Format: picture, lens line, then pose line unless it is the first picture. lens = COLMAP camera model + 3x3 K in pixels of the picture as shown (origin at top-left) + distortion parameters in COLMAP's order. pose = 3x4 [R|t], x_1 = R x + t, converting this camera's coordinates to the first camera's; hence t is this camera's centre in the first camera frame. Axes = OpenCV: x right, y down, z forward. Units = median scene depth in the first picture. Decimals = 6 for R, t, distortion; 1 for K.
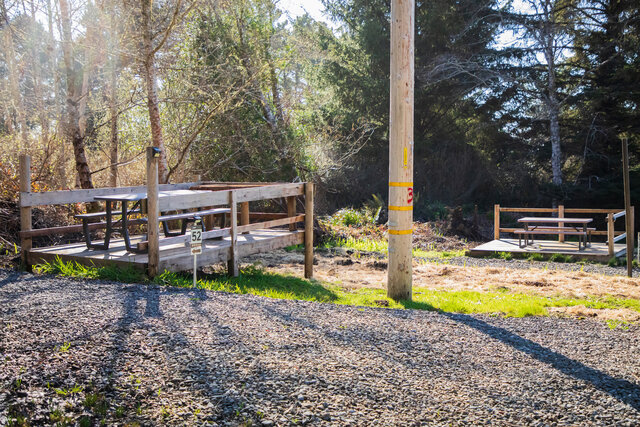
lens RADIAL K [[824.3, 0, 319.5], [0, 824.3, 218.0], [0, 0, 1]] dist [0.122524, 0.000000]
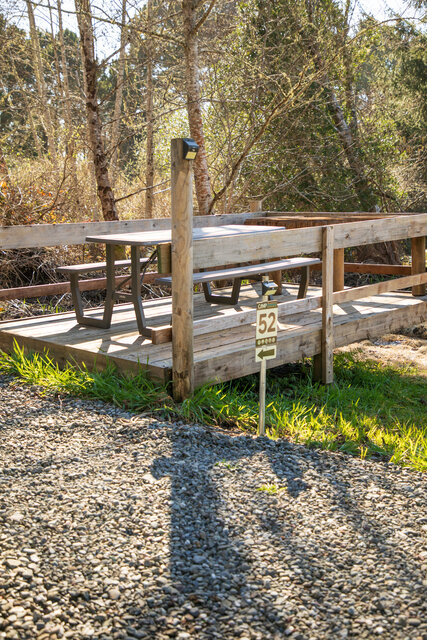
lens RADIAL K [[921.1, 0, 209.1], [0, 921.1, 319.6], [0, 0, 1]] dist [0.310006, 0.000000]
pose [[0.983214, 0.027116, -0.180428, -0.069002], [-0.014237, 0.997282, 0.072296, -0.015445], [0.181898, -0.068514, 0.980928, 0.376365]]
